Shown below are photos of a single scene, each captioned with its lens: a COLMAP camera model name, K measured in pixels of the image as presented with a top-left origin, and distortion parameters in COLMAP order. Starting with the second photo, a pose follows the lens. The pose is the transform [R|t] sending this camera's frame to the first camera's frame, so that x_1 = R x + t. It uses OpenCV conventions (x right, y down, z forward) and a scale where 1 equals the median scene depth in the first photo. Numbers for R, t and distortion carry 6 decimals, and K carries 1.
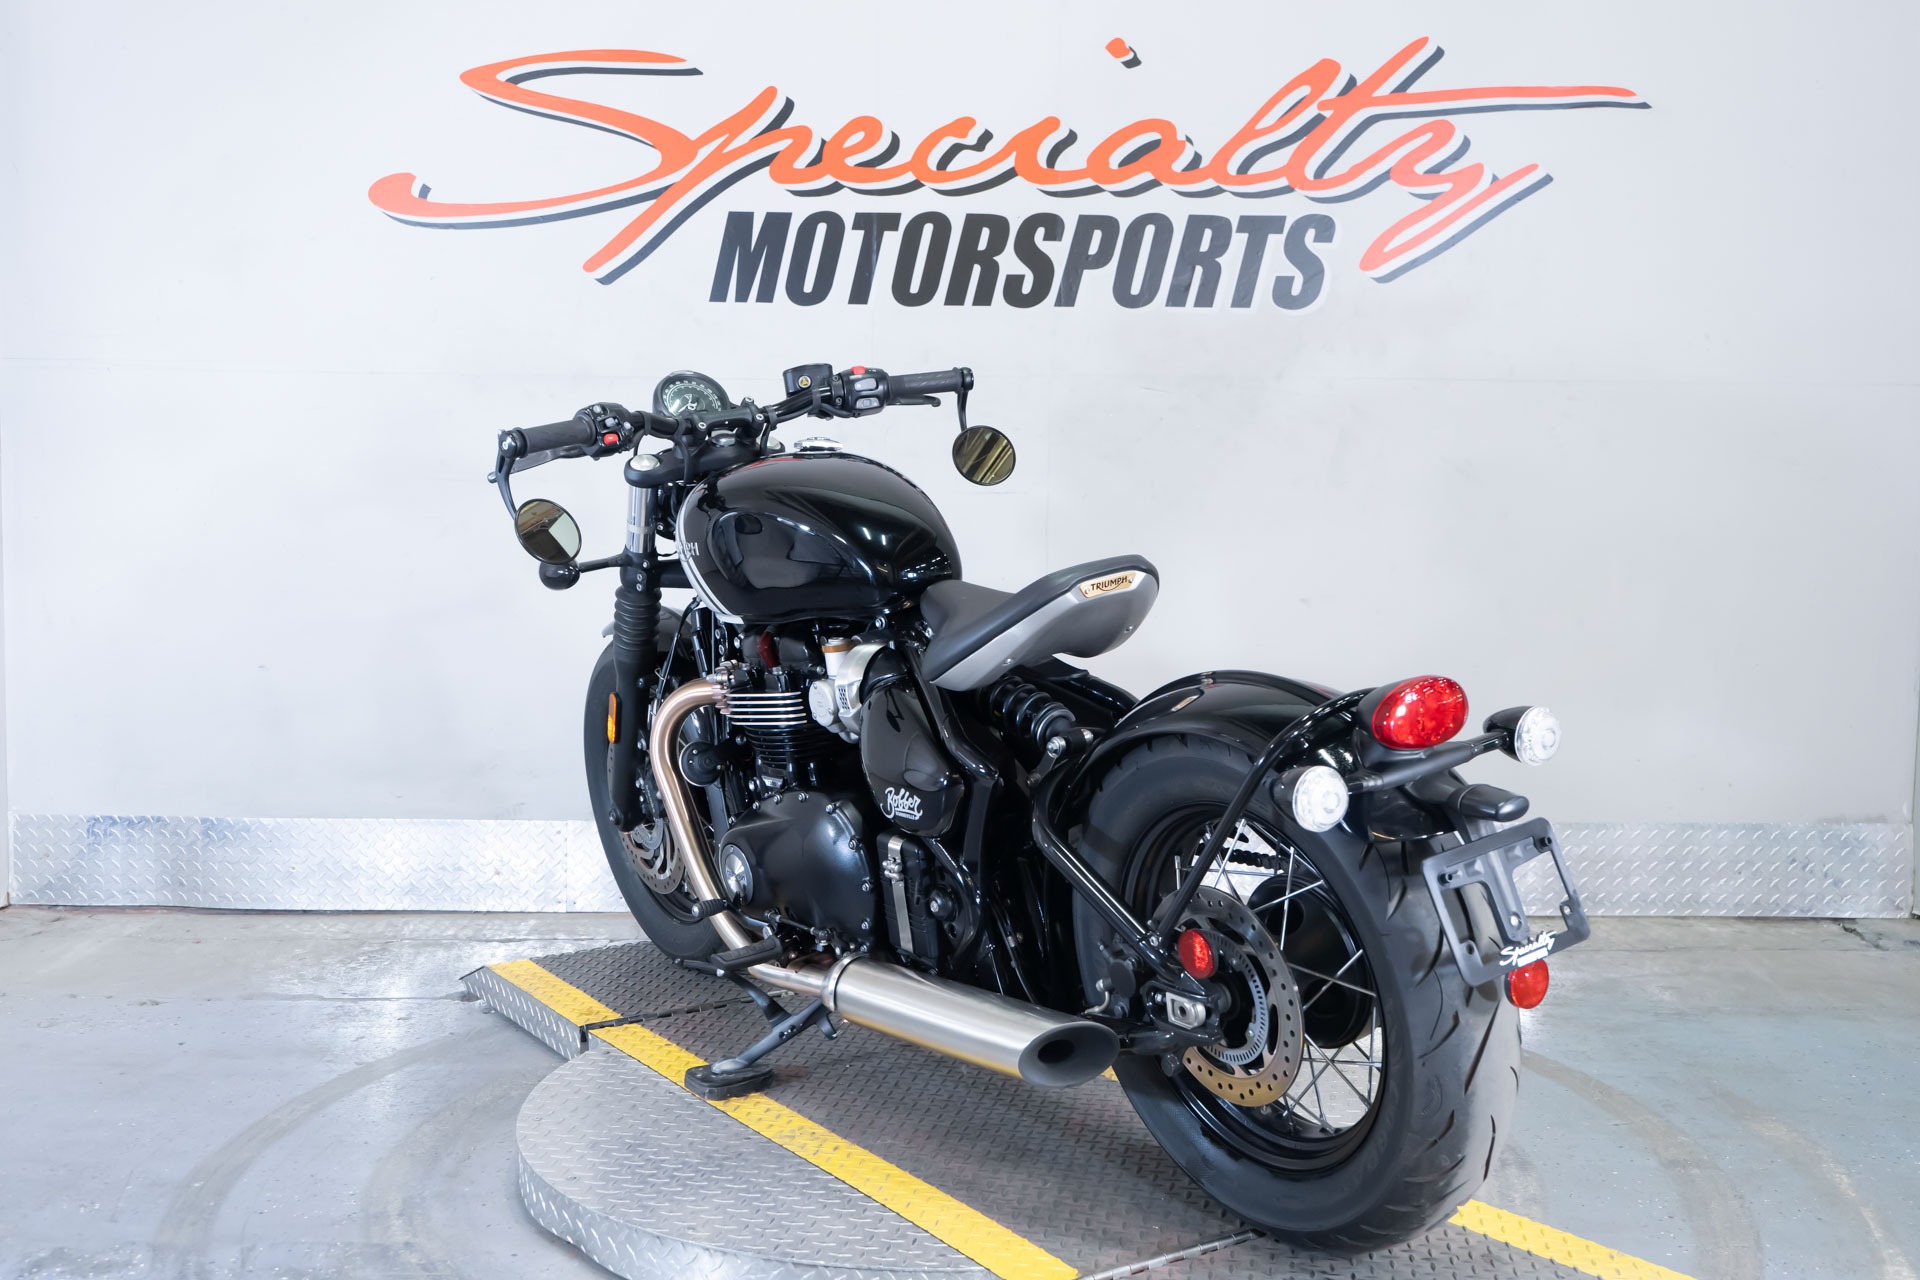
lens RADIAL K [[2052.2, 0, 949.9], [0, 2052.2, 644.1], [0, 0, 1]] dist [0.033455, 0.000000]
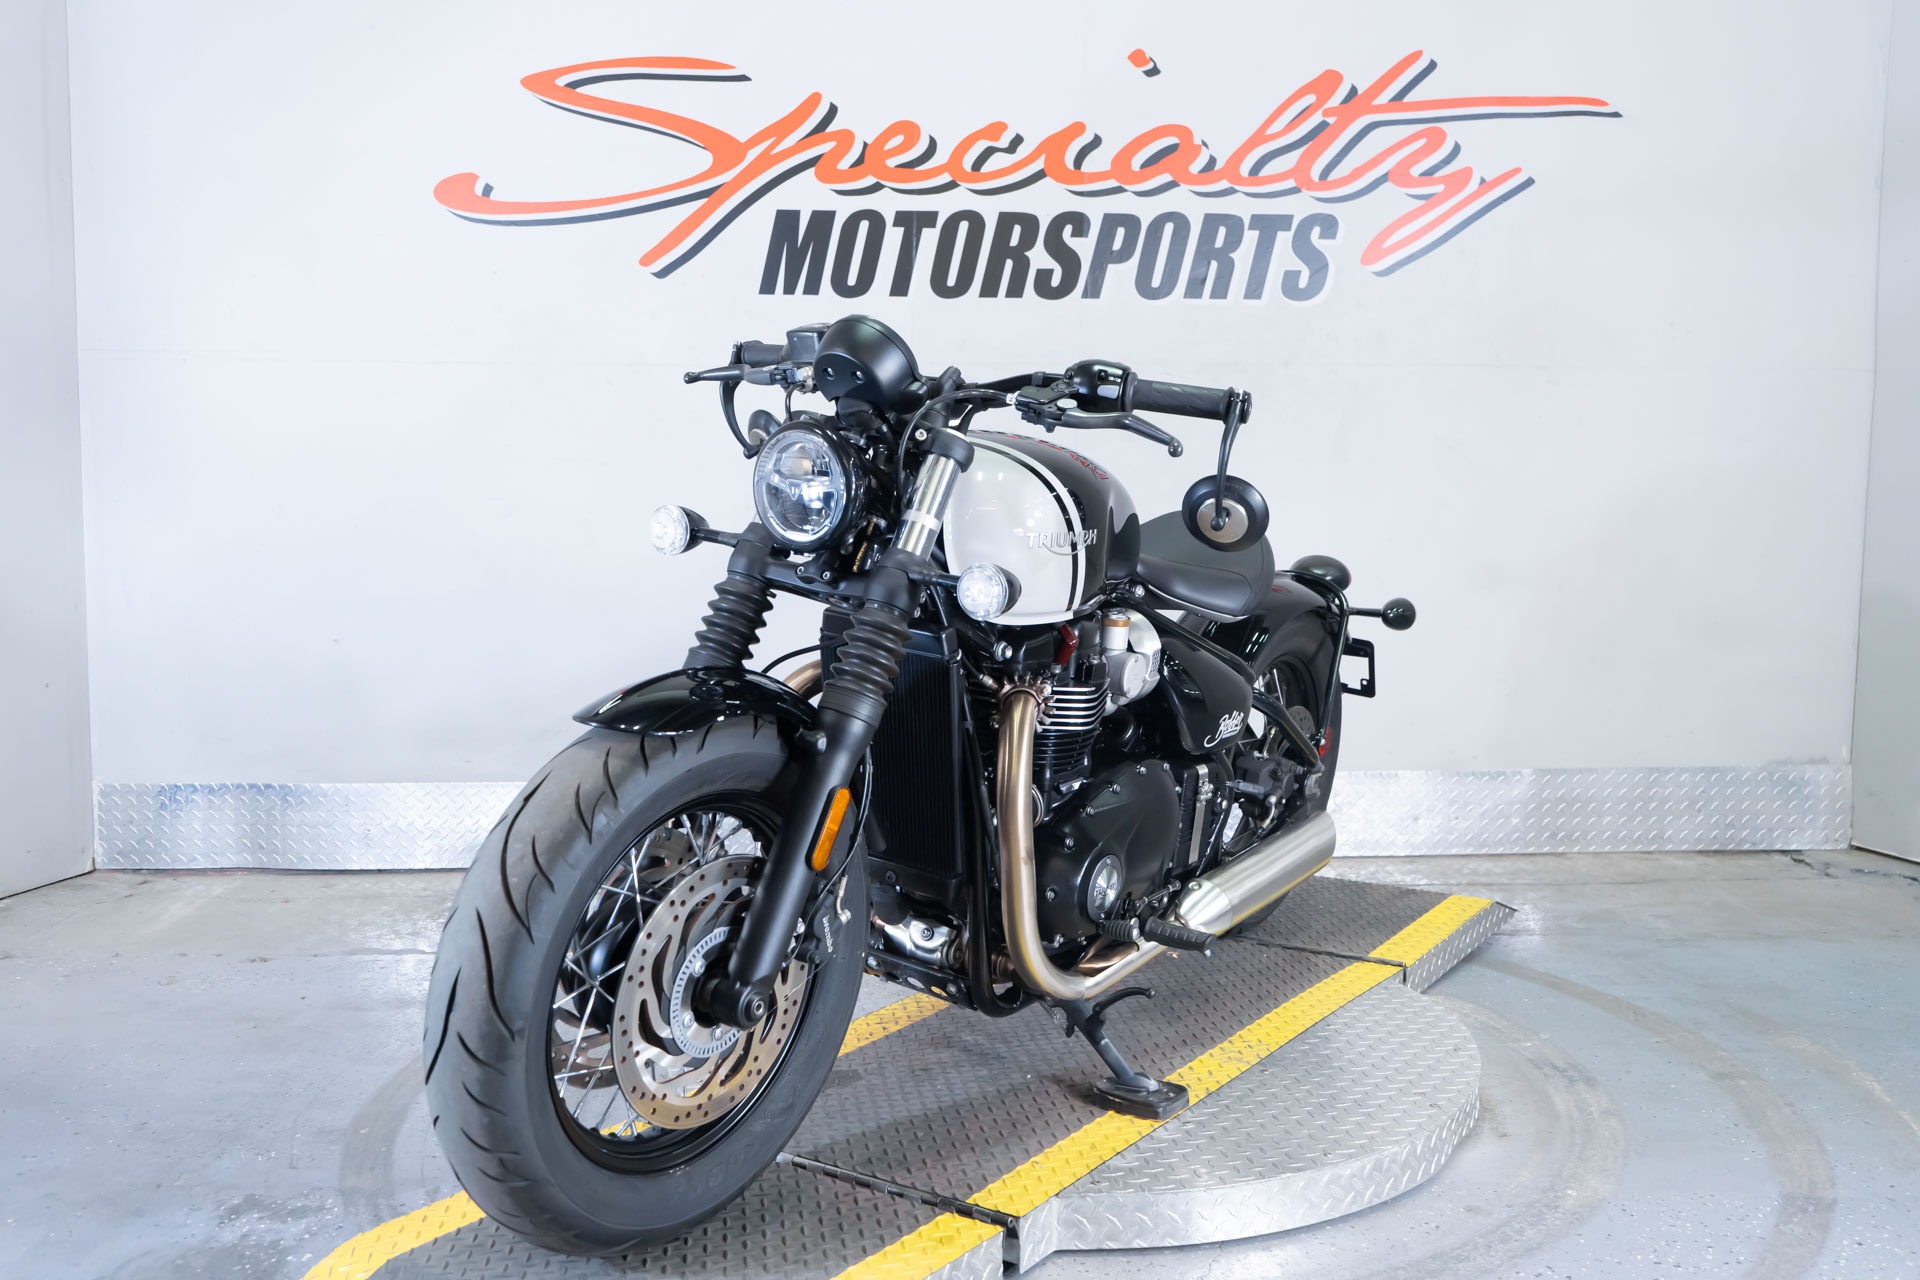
lens RADIAL K [[1878.4, 0, 959.5], [0, 1878.4, 642.6], [0, 0, 1]] dist [0.020054, 0.000000]
pose [[0.998134, -0.011792, 0.059919, -0.074536], [0.010851, 0.999813, 0.016011, -0.000099], [-0.060096, -0.015331, 0.998075, 0.015744]]
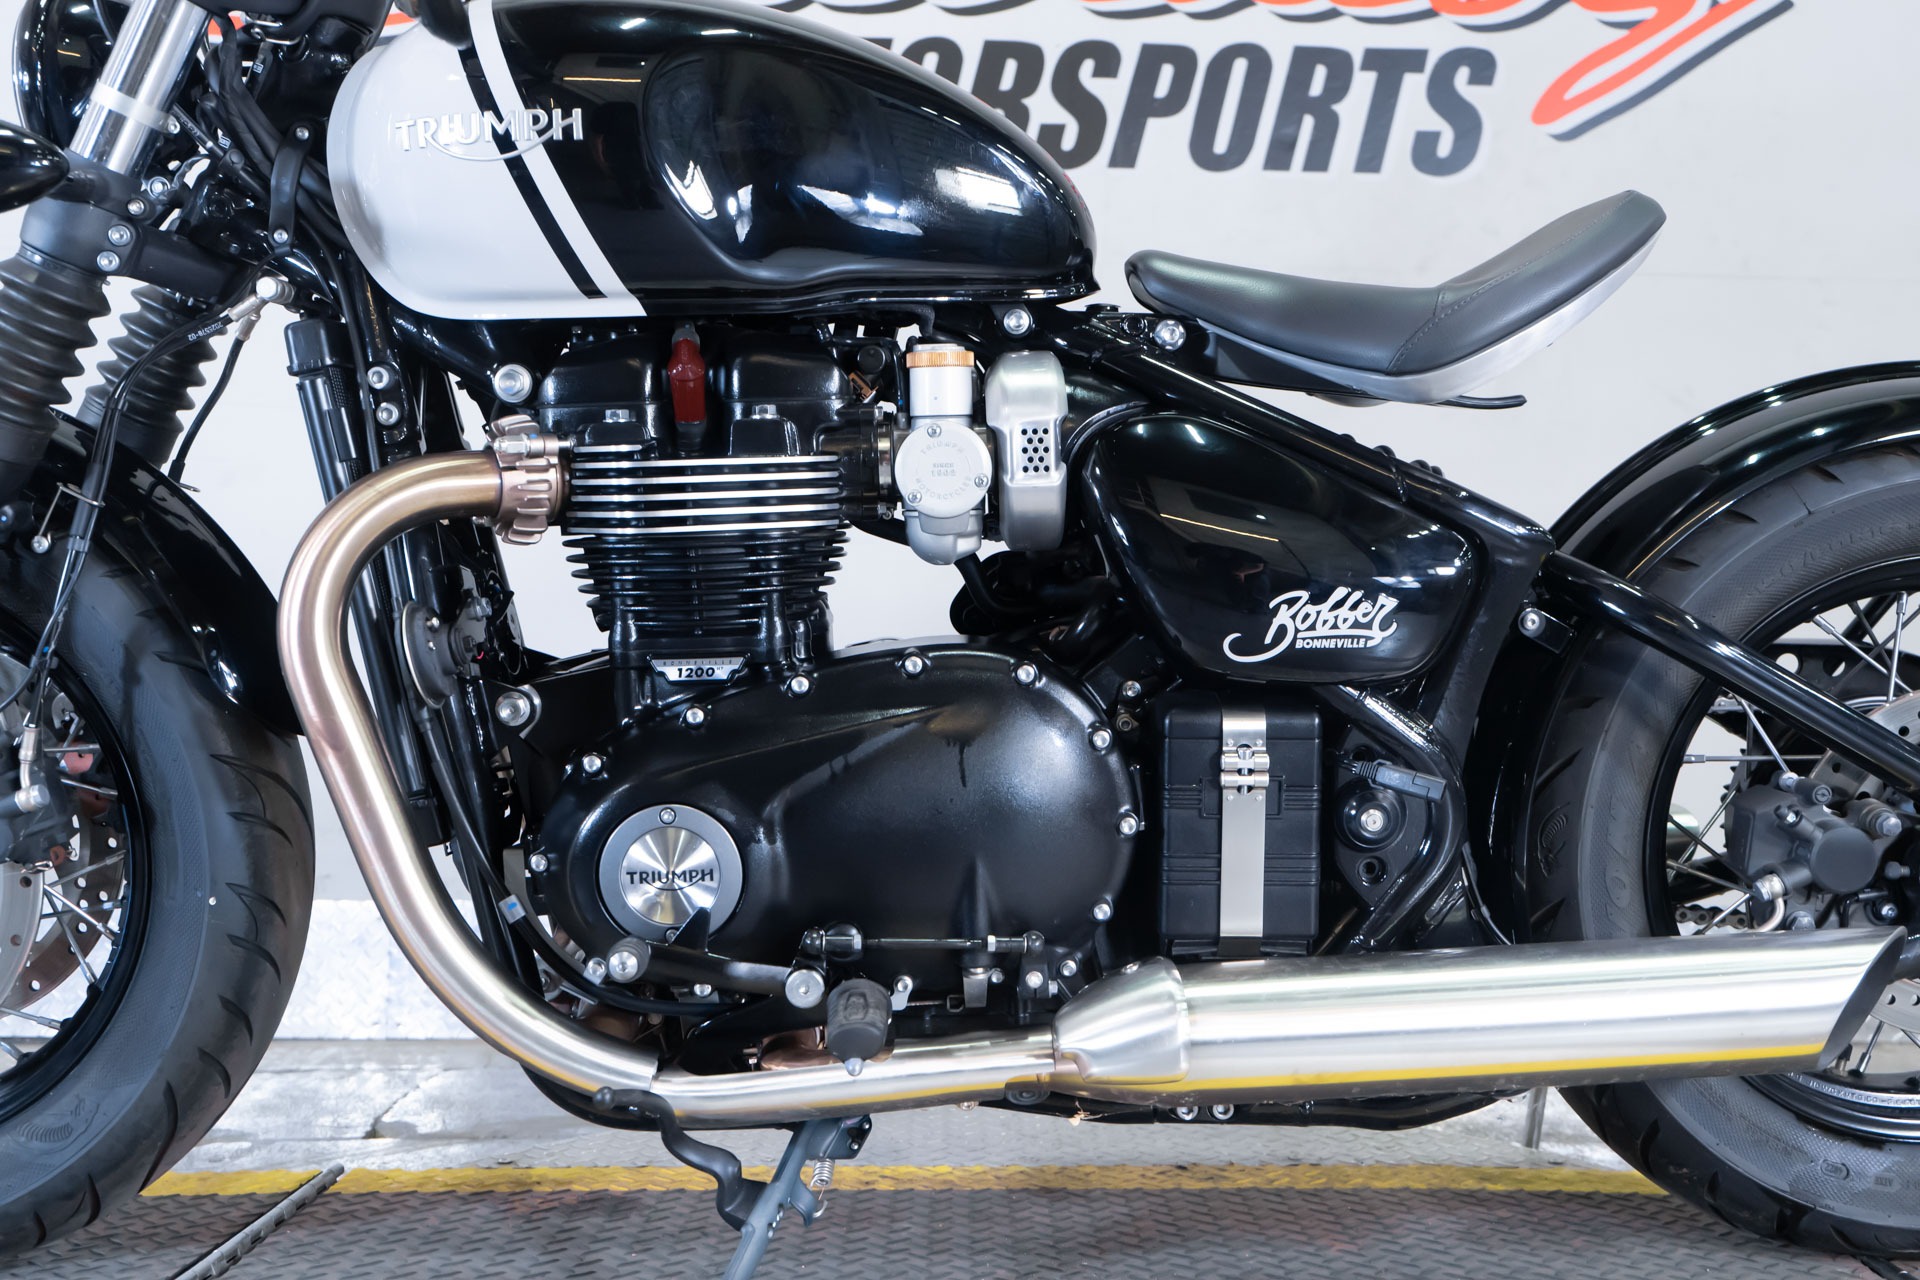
lens RADIAL K [[2052.2, 0, 992.3], [0, 2052.2, 638.3], [0, 0, 1]] dist [0.033455, 0.000000]
pose [[0.998125, 0.008383, 0.060629, -0.030636], [-0.000485, 0.991629, -0.129119, 0.088900], [-0.061204, 0.128848, 0.989774, 0.321248]]
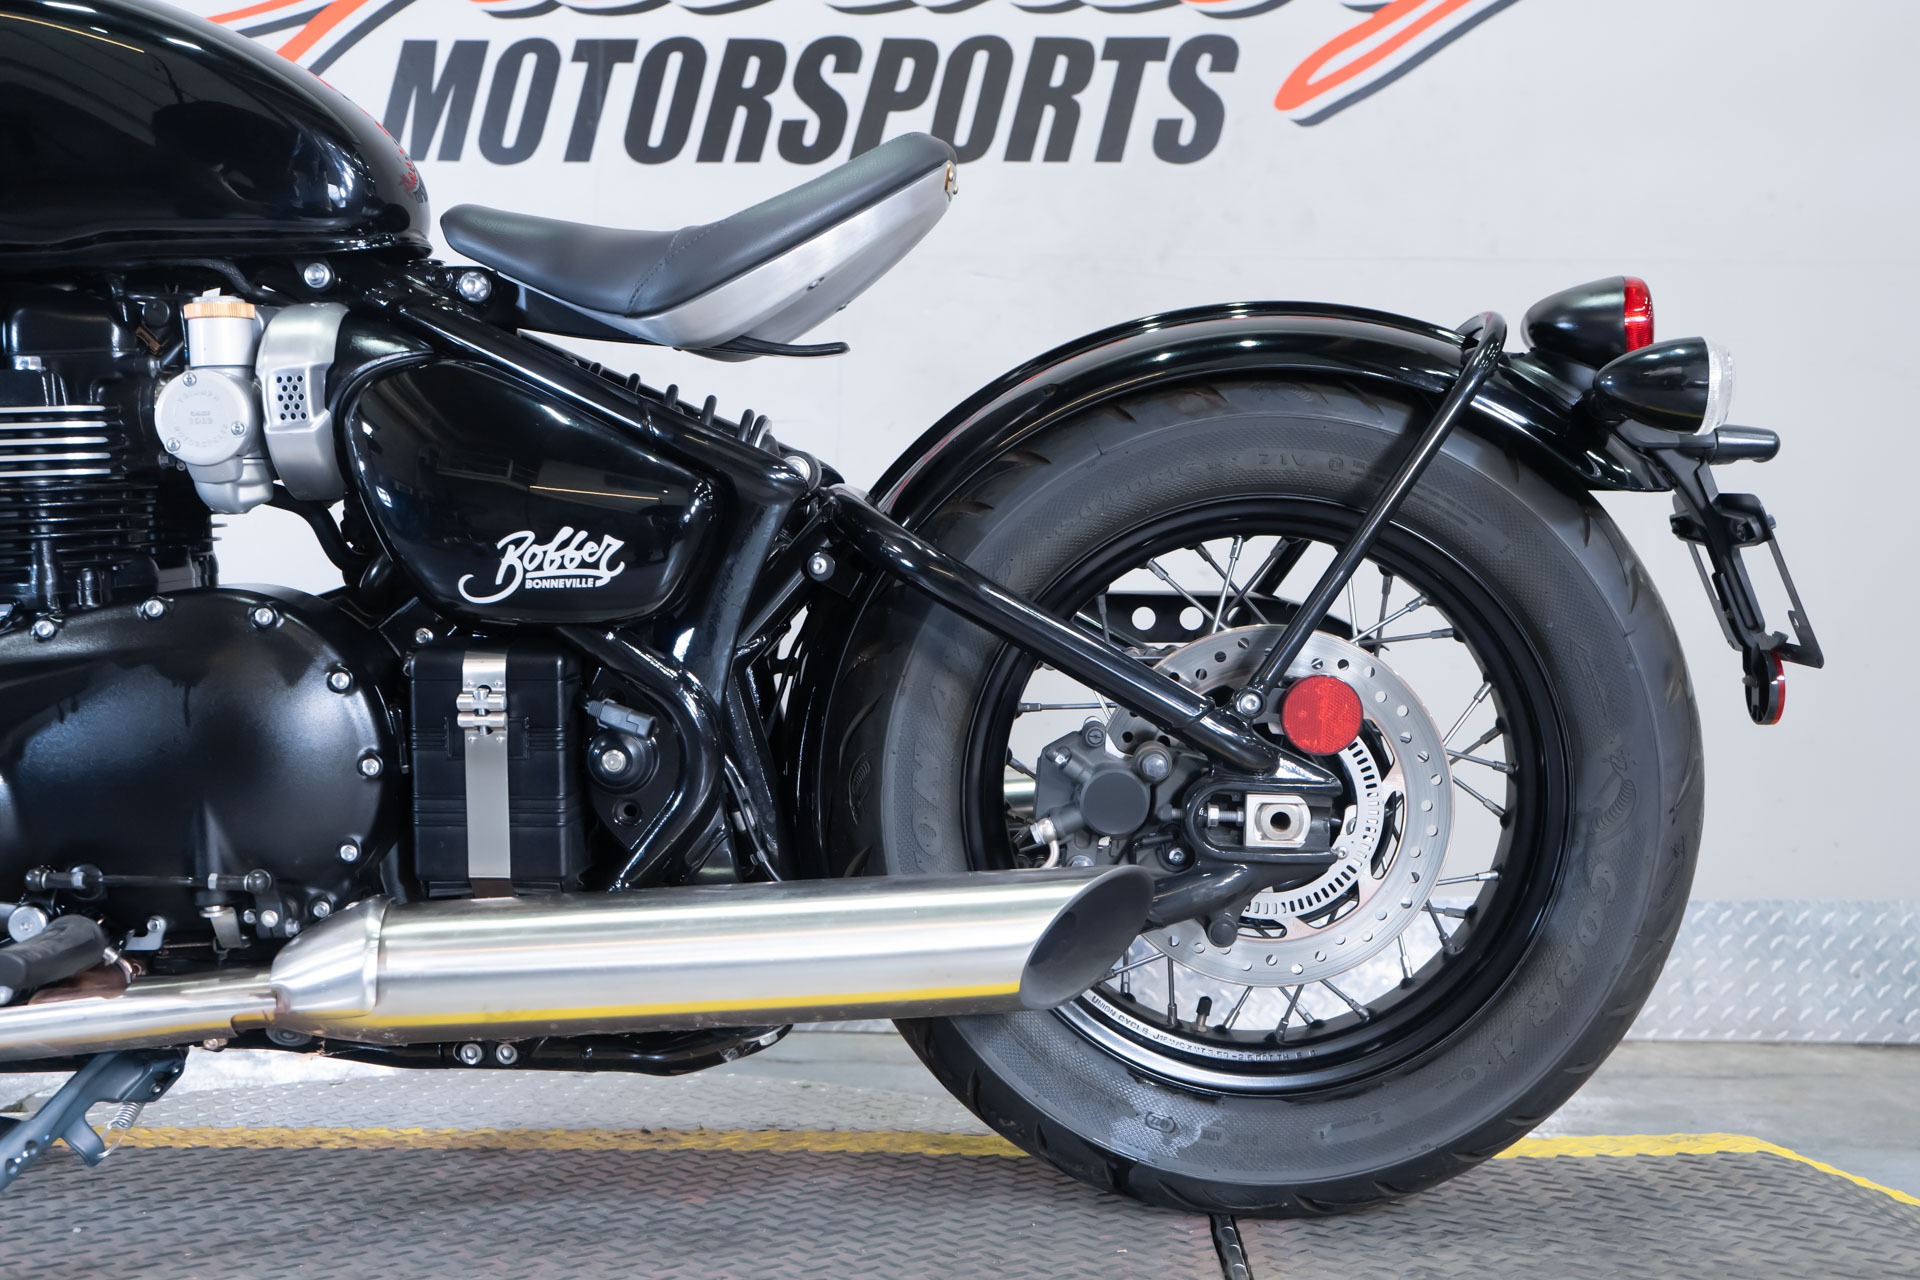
lens RADIAL K [[2052.2, 0, 975.5], [0, 2052.2, 635.6], [0, 0, 1]] dist [0.033455, 0.000000]
pose [[0.999887, 0.004267, -0.014402, 0.106414], [-0.006314, 0.989376, -0.145239, 0.102287], [0.013630, 0.145313, 0.989292, 0.318610]]
